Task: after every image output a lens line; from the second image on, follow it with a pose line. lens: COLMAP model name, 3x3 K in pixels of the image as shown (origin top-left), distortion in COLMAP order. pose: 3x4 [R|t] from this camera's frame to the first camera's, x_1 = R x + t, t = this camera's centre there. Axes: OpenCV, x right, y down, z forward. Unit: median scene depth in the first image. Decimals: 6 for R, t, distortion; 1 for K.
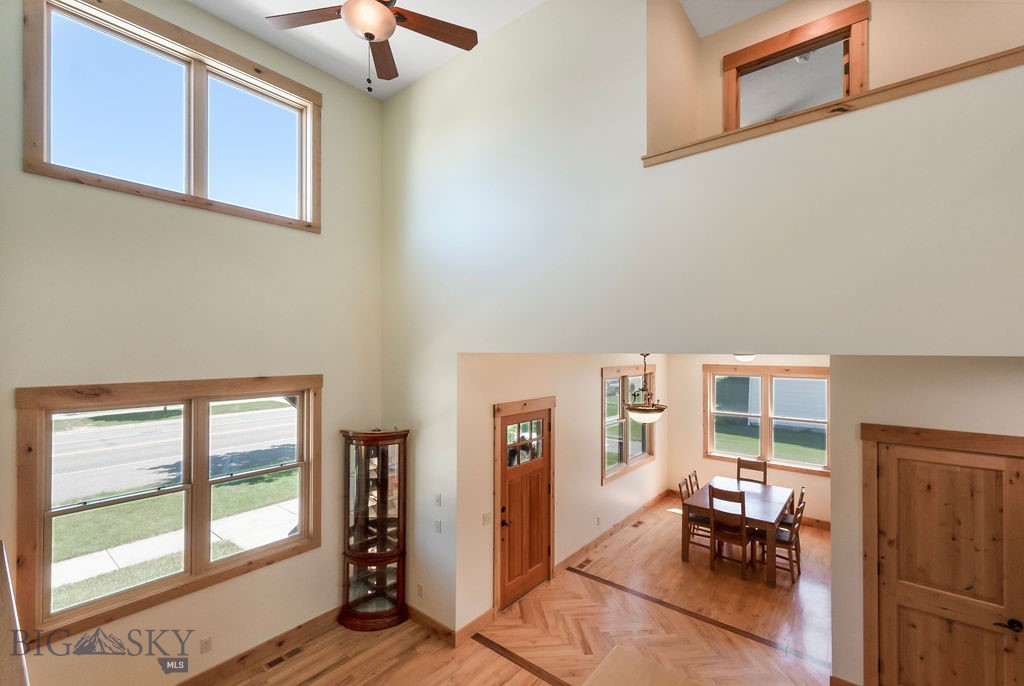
lens RADIAL K [[431.8, 0, 518.7], [0, 431.8, 349.2], [0, 0, 1]] dist [0.003394, 0.000009]
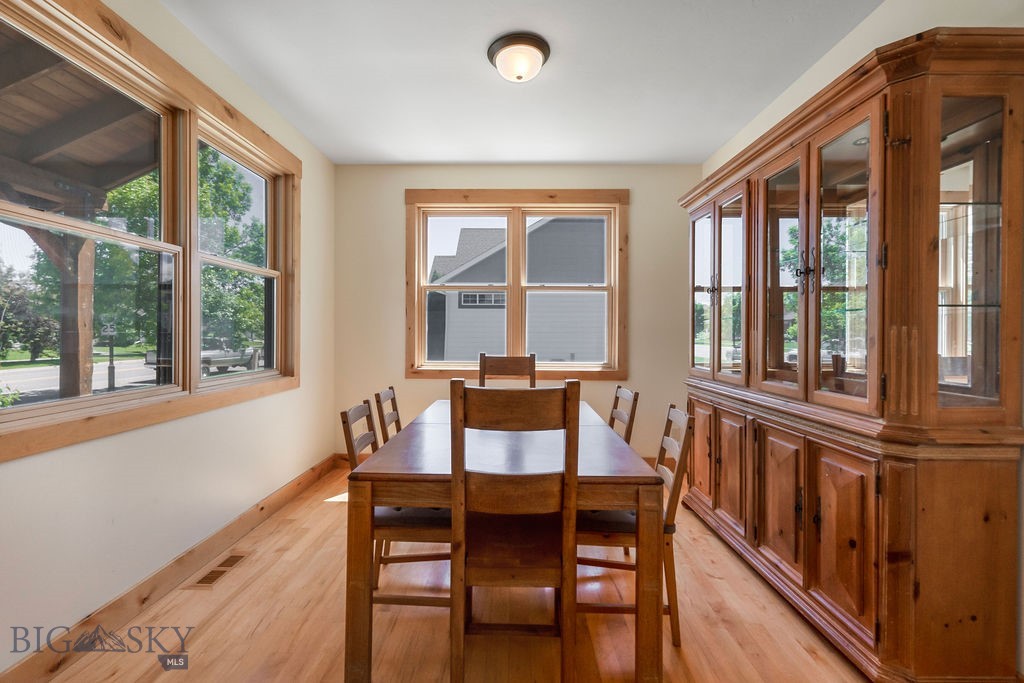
lens RADIAL K [[430.7, 0, 508.9], [0, 430.7, 341.5], [0, 0, 1]] dist [0.003365, 0.001178]
pose [[0.786060, -0.011026, 0.618052, 0.381342], [-0.007508, 0.999597, 0.027381, 0.347180], [-0.618105, -0.026163, 0.785660, 0.956724]]
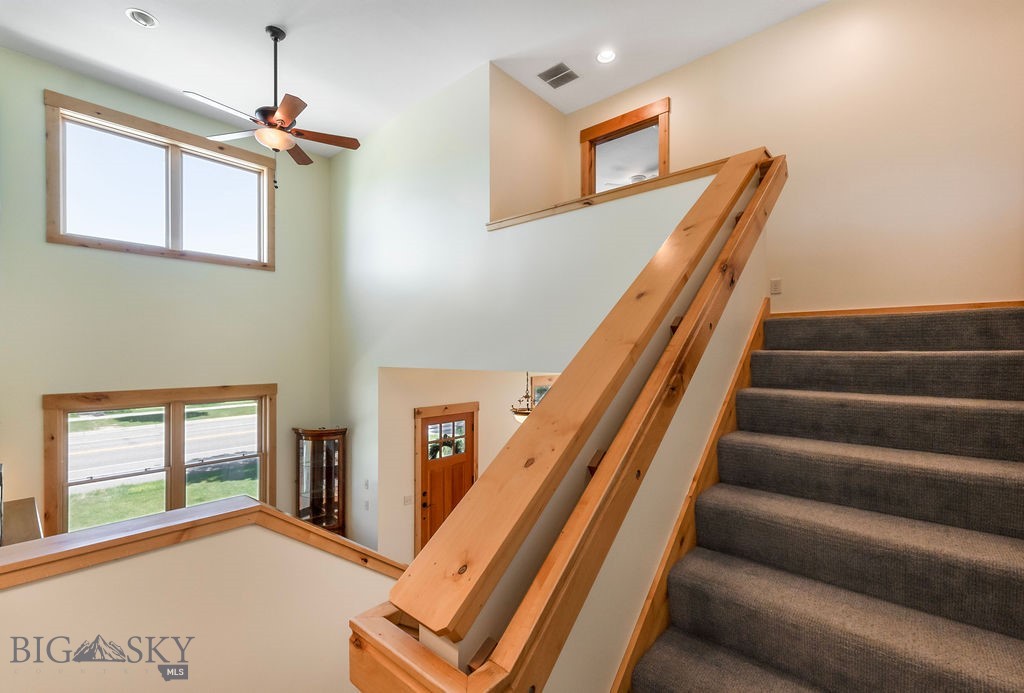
lens RADIAL K [[431.8, 0, 509.4], [0, 431.8, 356.7], [0, 0, 1]] dist [0.003394, 0.000009]
pose [[0.998980, 0.000328, -0.045148, 0.267615], [0.000013, 0.999971, 0.007567, -0.028089], [0.045150, -0.007559, 0.998952, -0.215923]]
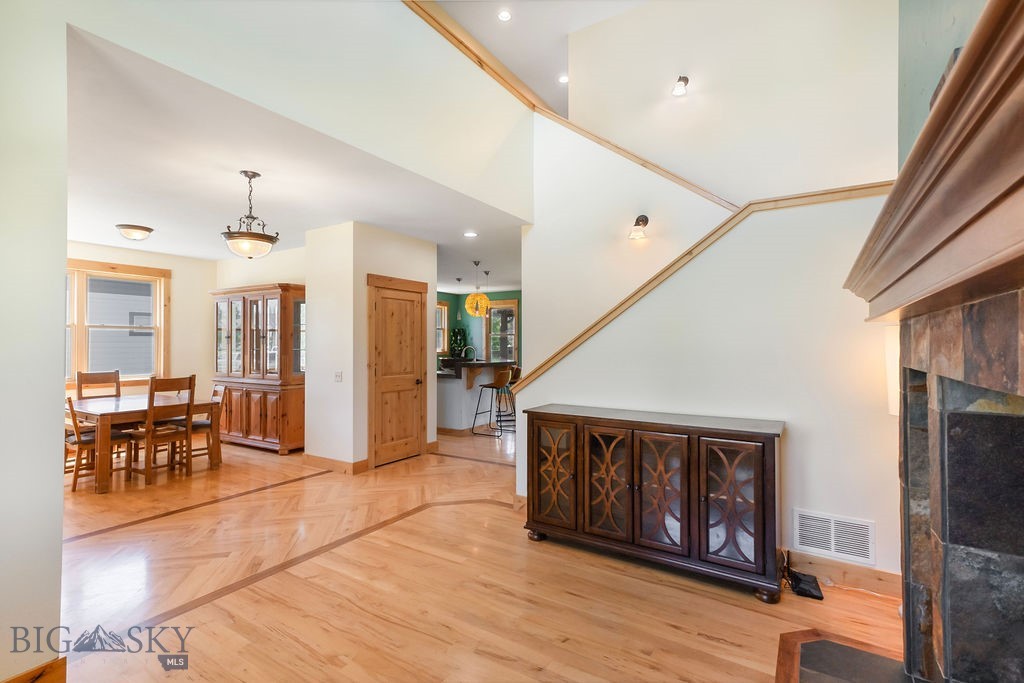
lens RADIAL K [[481.8, 0, 505.6], [0, 481.8, 335.2], [0, 0, 1]] dist [0.008977, 0.001201]
pose [[-0.112034, 0.014943, 0.993592, -0.629024], [-0.007984, 0.999841, -0.015938, 0.301906], [-0.993672, -0.009719, -0.111897, 0.556678]]
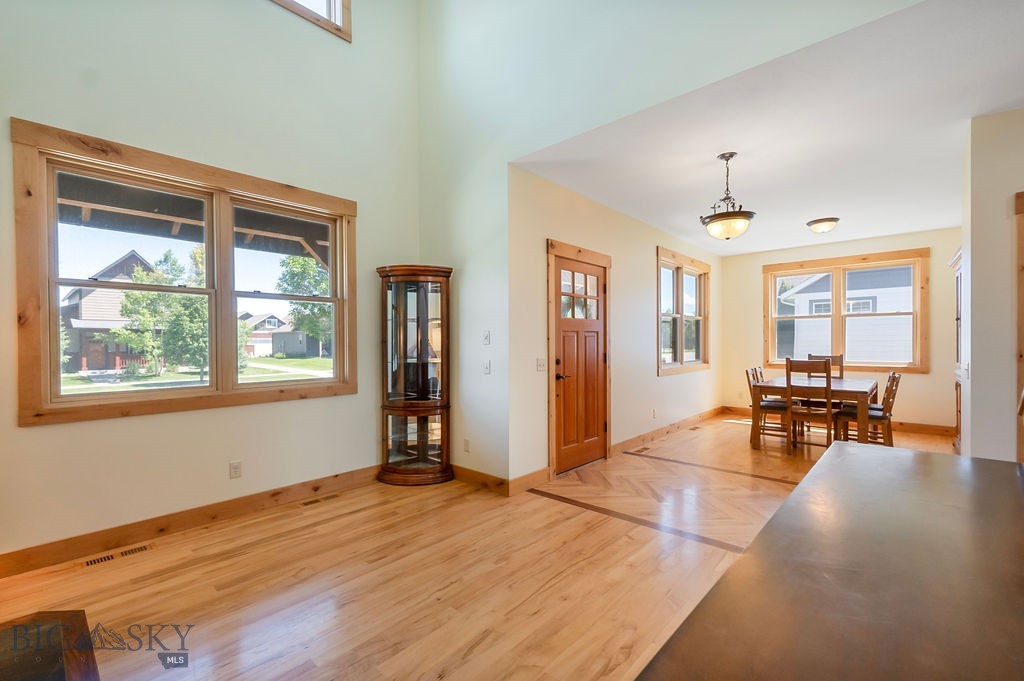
lens RADIAL K [[430.7, 0, 519.3], [0, 430.7, 348.0], [0, 0, 1]] dist [0.003365, 0.001178]
pose [[0.998638, -0.007471, -0.051635, -0.070610], [0.008447, 0.999789, 0.018702, 0.334616], [0.051485, -0.019112, 0.998491, 0.116153]]
